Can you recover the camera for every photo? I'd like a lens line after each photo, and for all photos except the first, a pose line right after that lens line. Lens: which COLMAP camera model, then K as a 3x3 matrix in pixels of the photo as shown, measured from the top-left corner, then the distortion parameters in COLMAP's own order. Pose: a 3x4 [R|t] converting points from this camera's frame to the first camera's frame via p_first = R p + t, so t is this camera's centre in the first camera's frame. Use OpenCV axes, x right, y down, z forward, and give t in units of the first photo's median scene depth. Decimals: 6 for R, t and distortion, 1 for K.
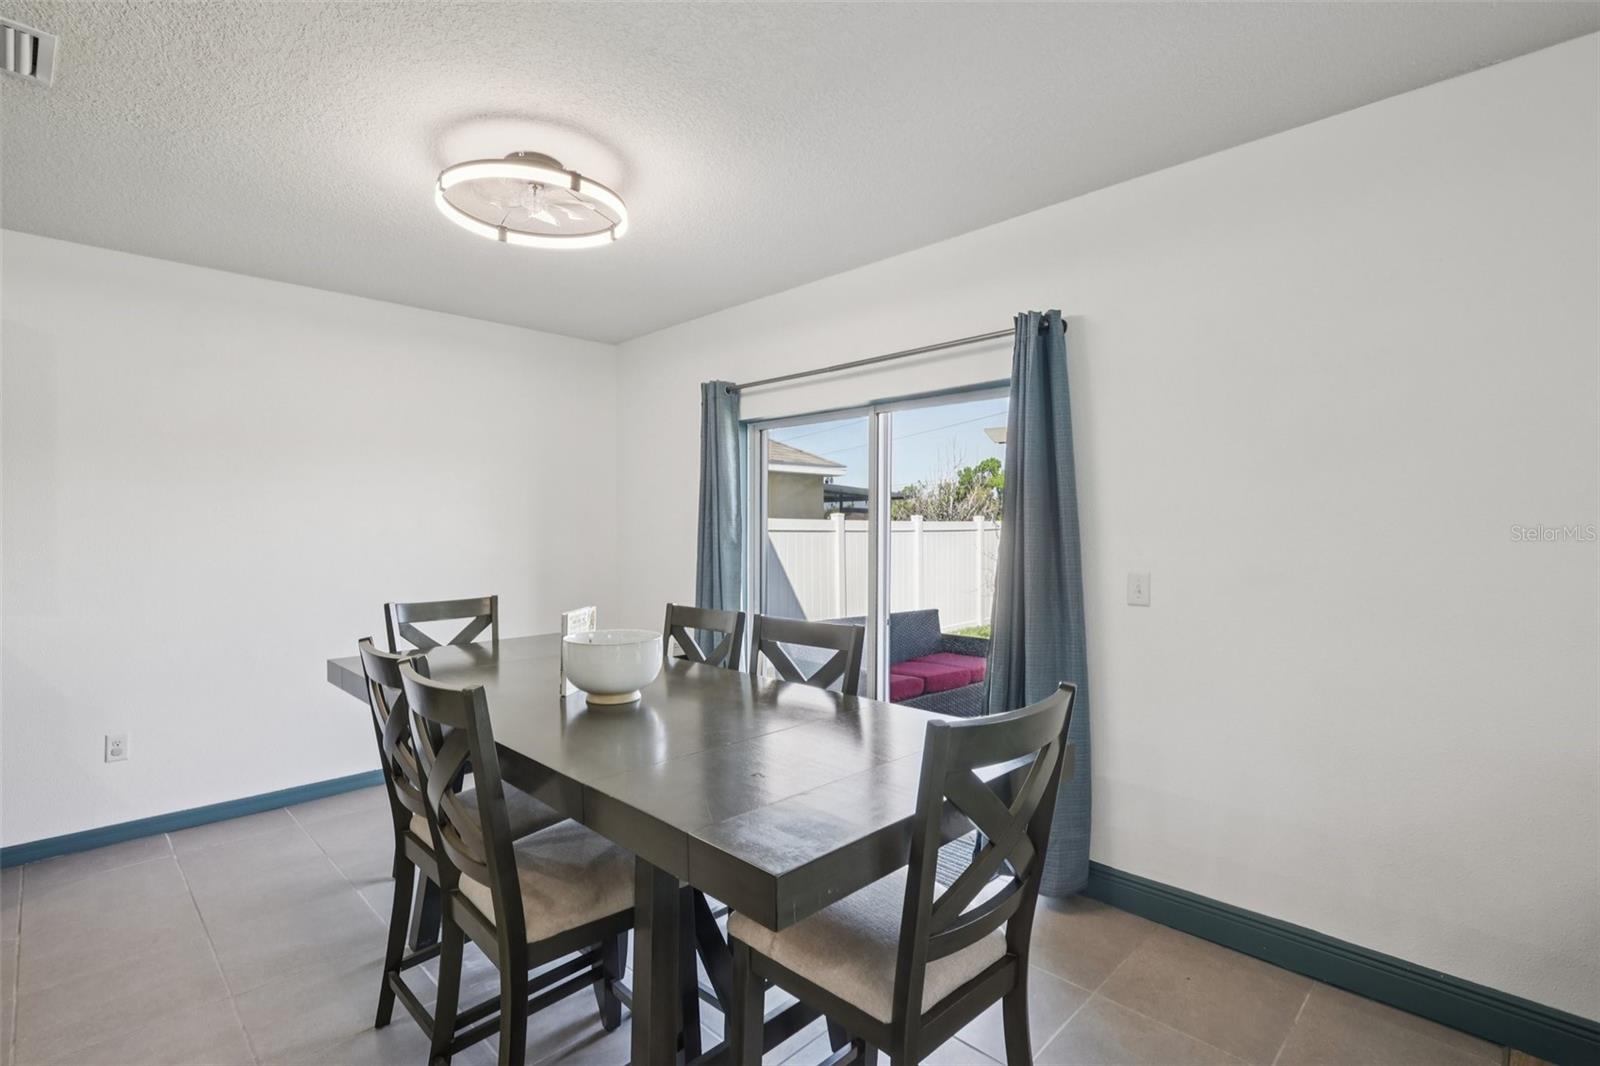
lens RADIAL K [[748.8, 0, 794.7], [0, 748.8, 528.0], [0, 0, 1]] dist [-0.000271, 0.000351]
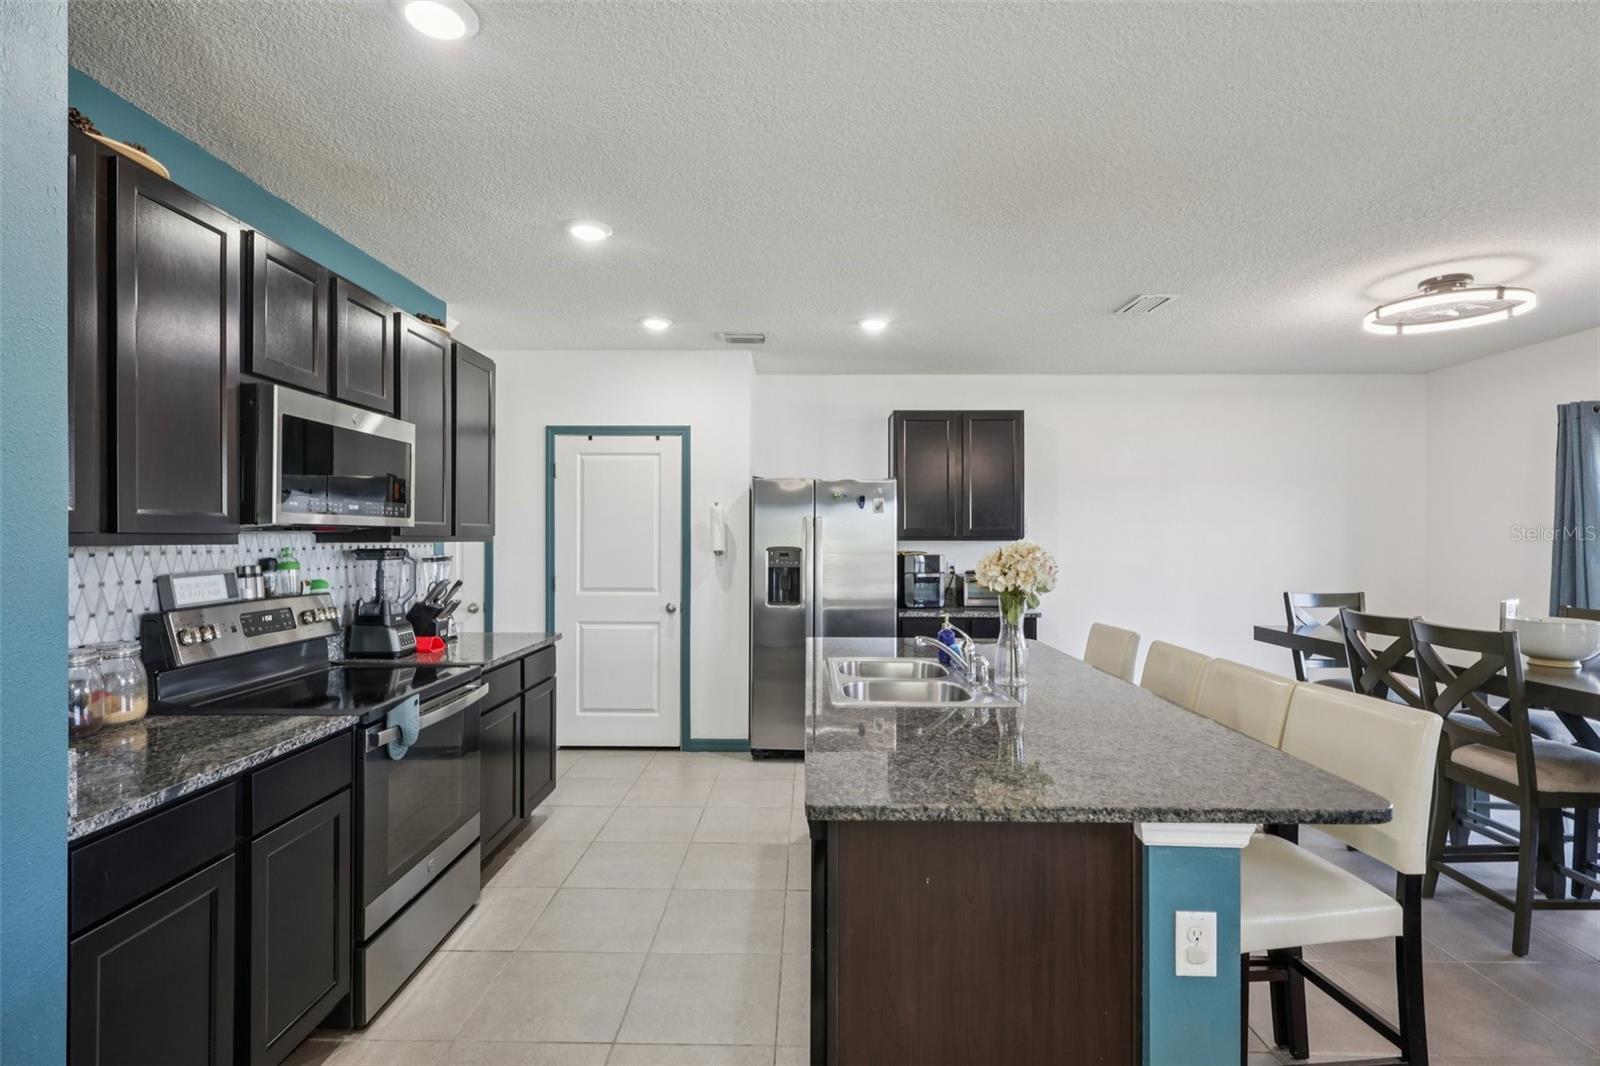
lens RADIAL K [[751.5, 0, 801.9], [0, 751.5, 534.7], [0, 0, 1]] dist [-0.000502, 0.000511]
pose [[0.699210, 0.000797, -0.714916, -0.143651], [-0.005644, 0.999974, -0.004405, 0.000001], [0.714894, 0.007115, 0.699197, -0.639336]]
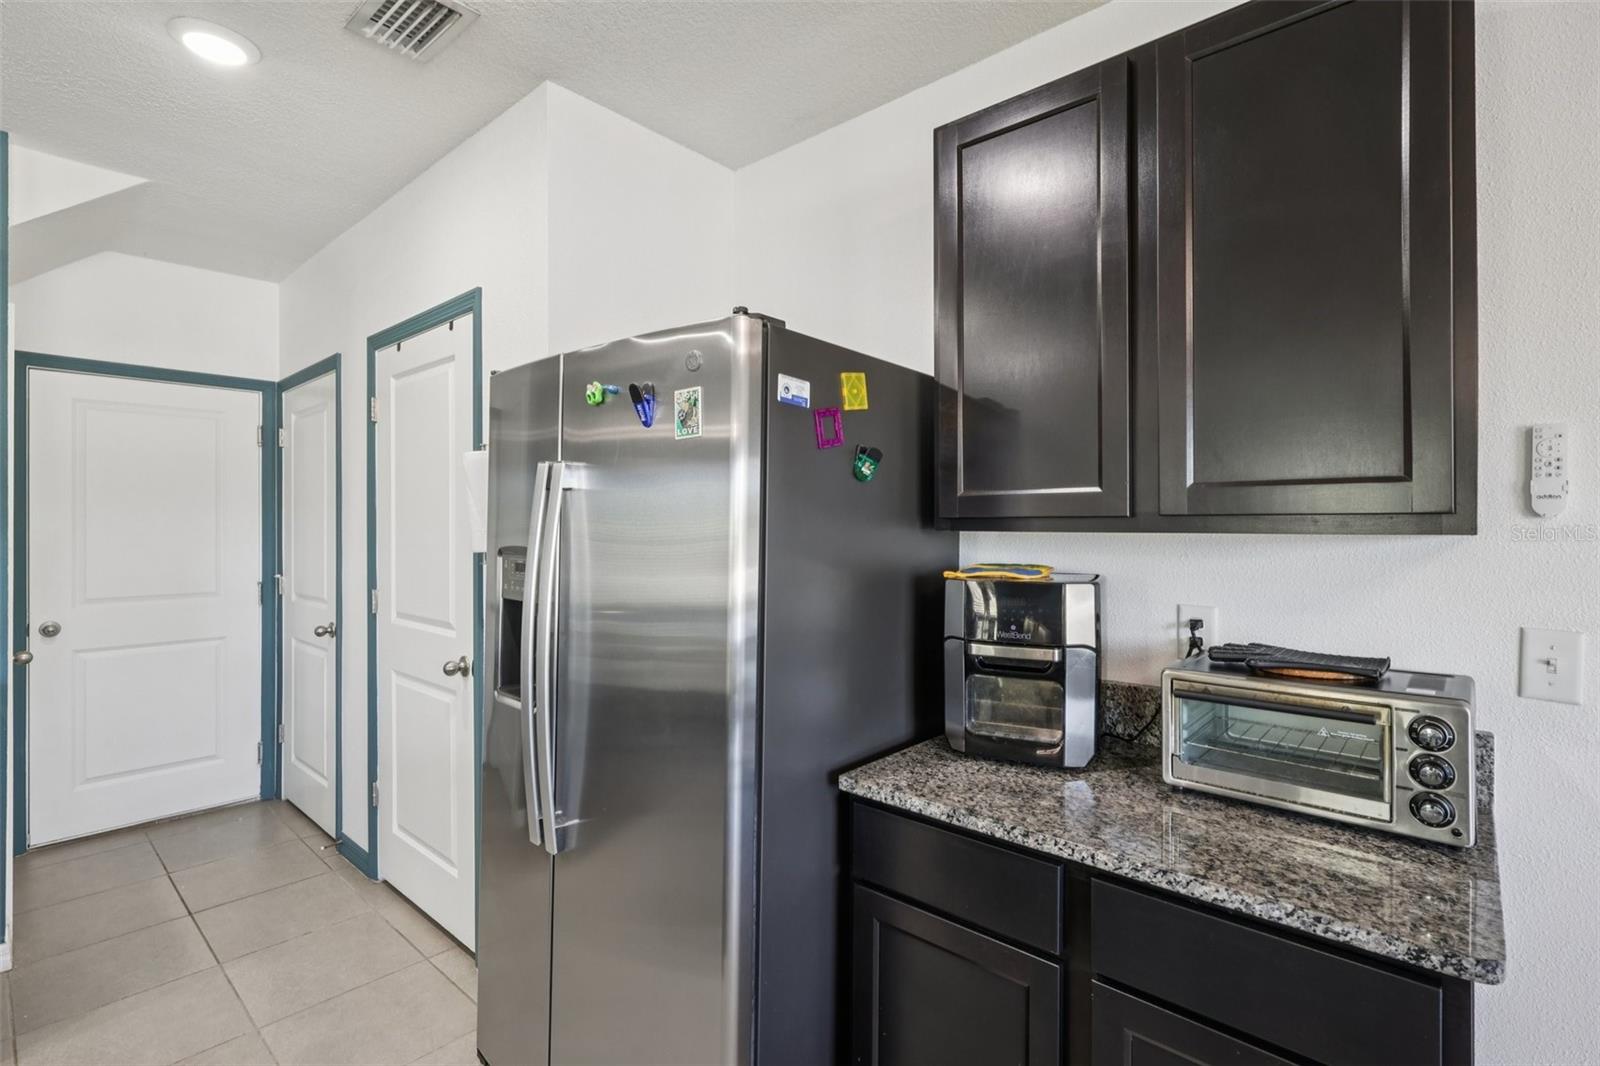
lens RADIAL K [[748.8, 0, 794.7], [0, 748.8, 528.0], [0, 0, 1]] dist [-0.000271, 0.000351]
pose [[0.051321, 0.013789, -0.998587, -0.647937], [-0.002538, 0.999903, 0.013676, -0.004870], [0.998679, 0.001833, 0.051351, 0.514237]]
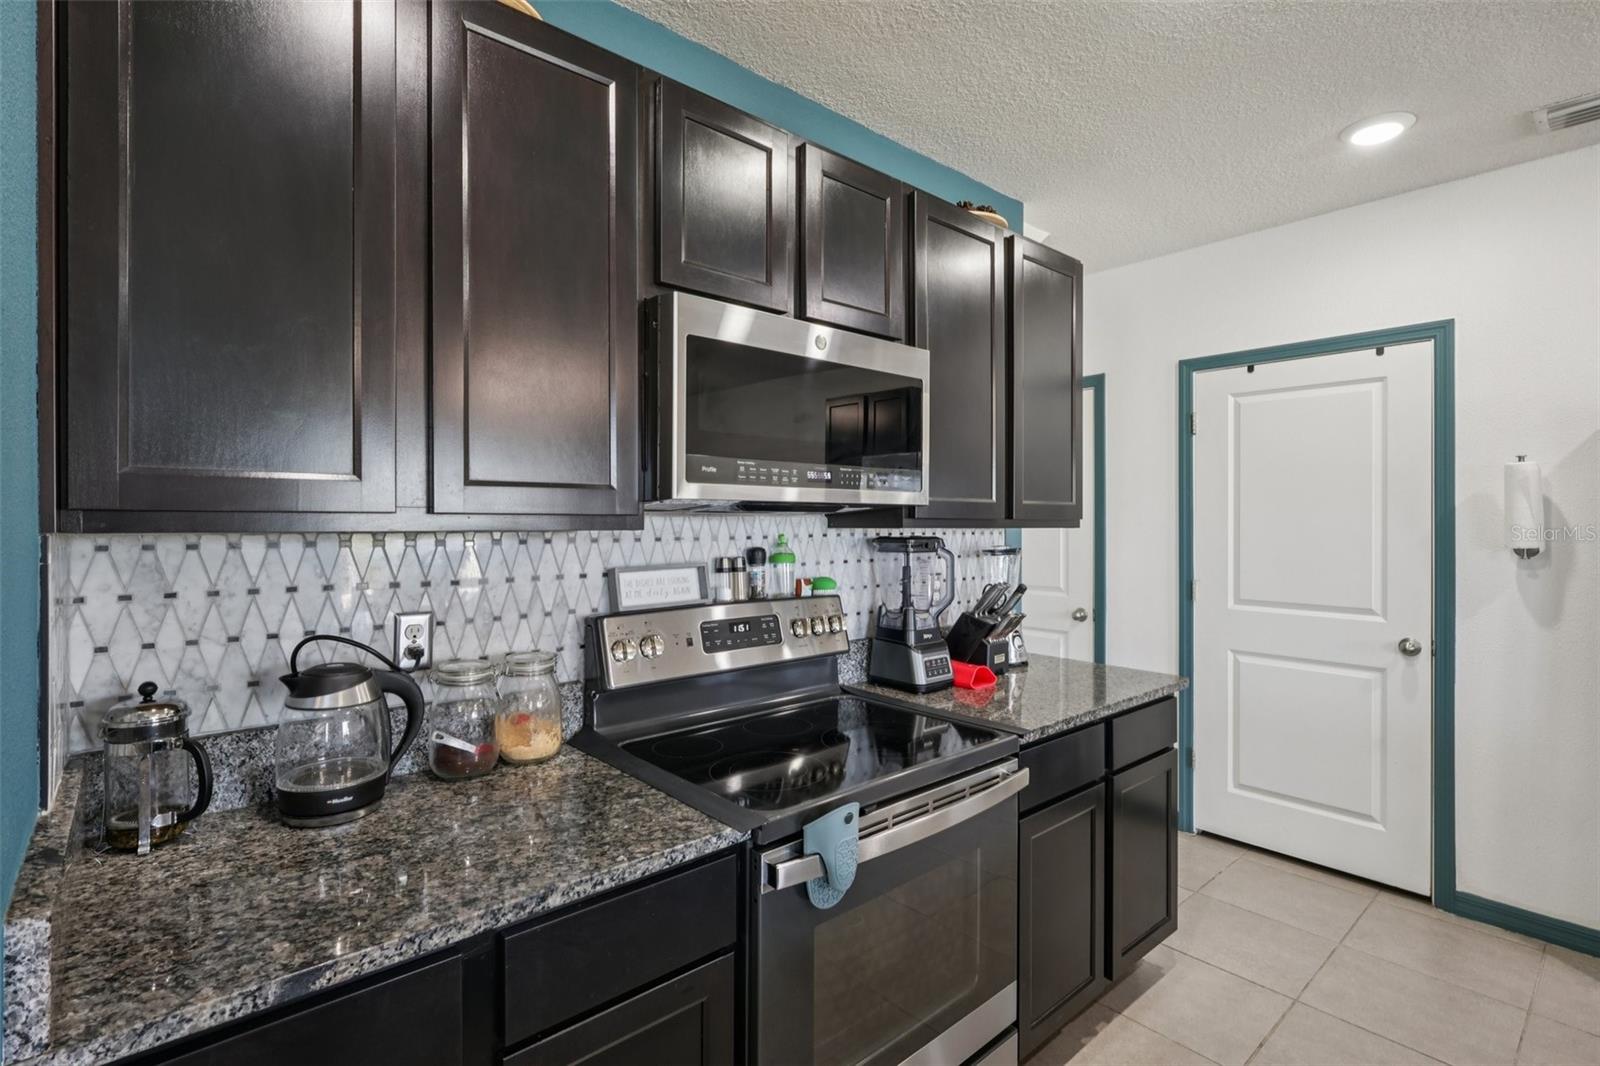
lens RADIAL K [[755.1, 0, 794.4], [0, 755.1, 518.6], [0, 0, 1]] dist [-0.001760, 0.001526]
pose [[-0.070609, -0.001506, -0.997503, -0.498836], [-0.006176, 0.999980, -0.001072, 0.001192], [0.997485, 0.006085, -0.070617, -0.410781]]
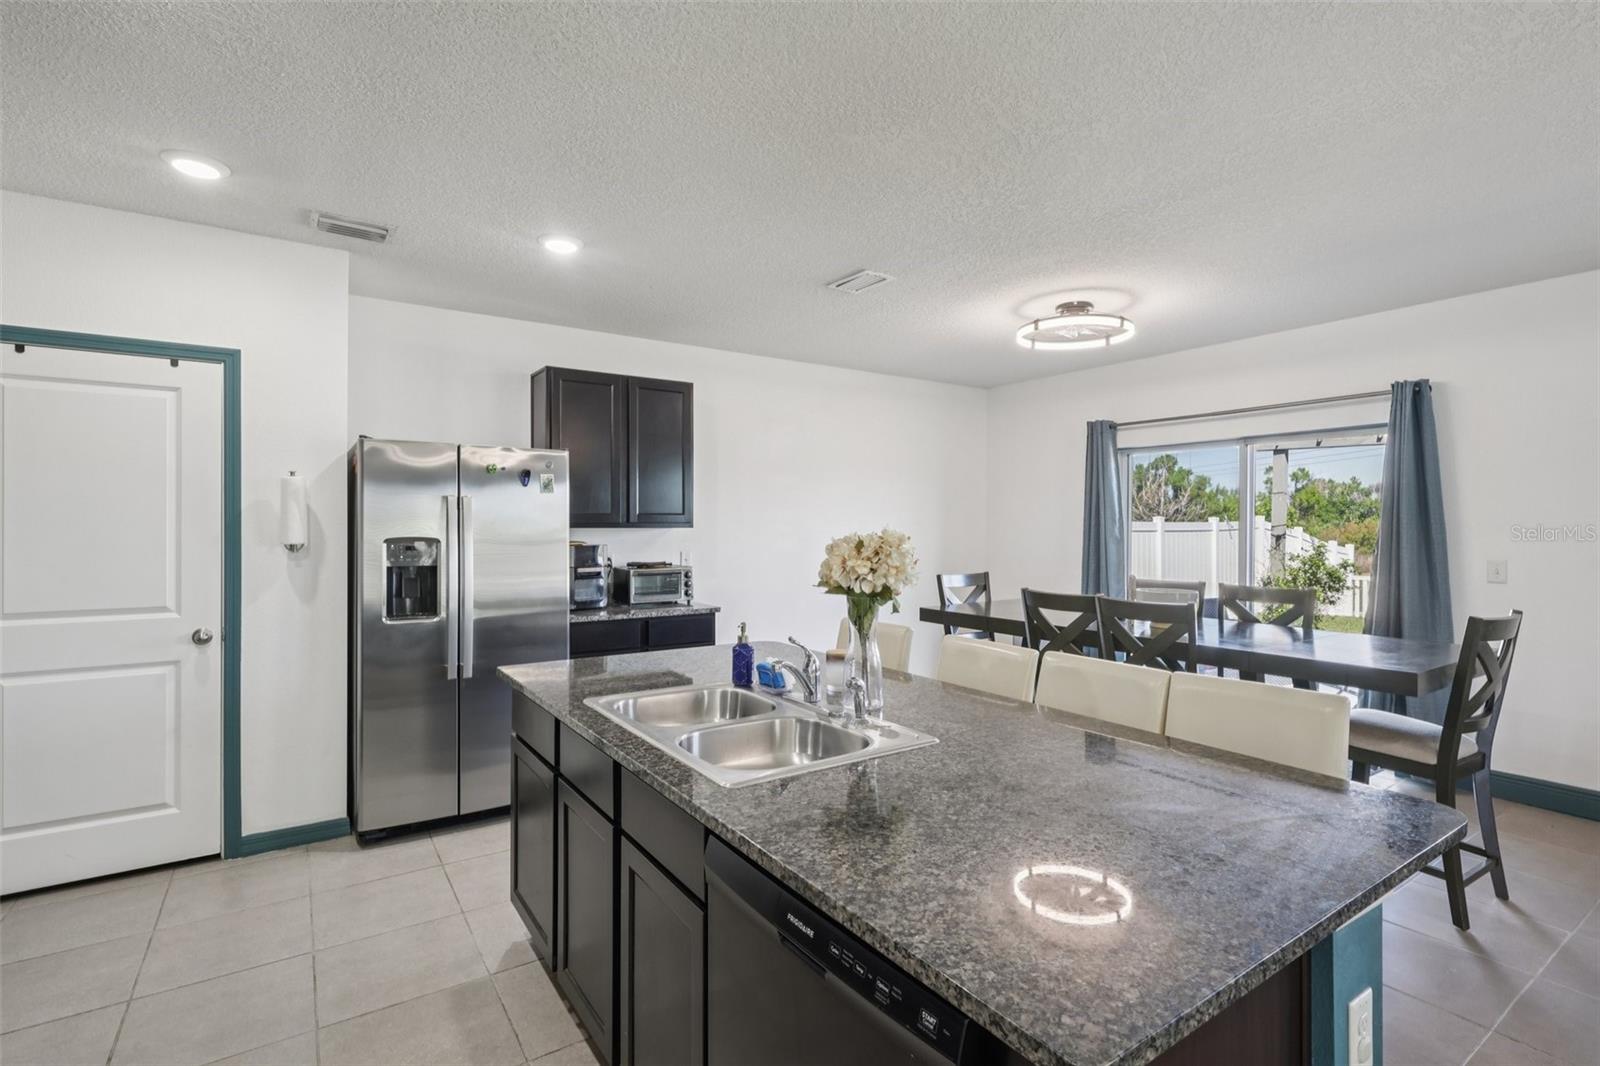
lens RADIAL K [[749.2, 0, 801.2], [0, 749.2, 524.3], [0, 0, 1]] dist [-0.000524, -0.000149]
pose [[0.982420, 0.003456, -0.186650, -0.488257], [-0.004157, 0.999986, -0.003364, 0.000553], [0.186636, 0.004081, 0.982421, -0.558432]]
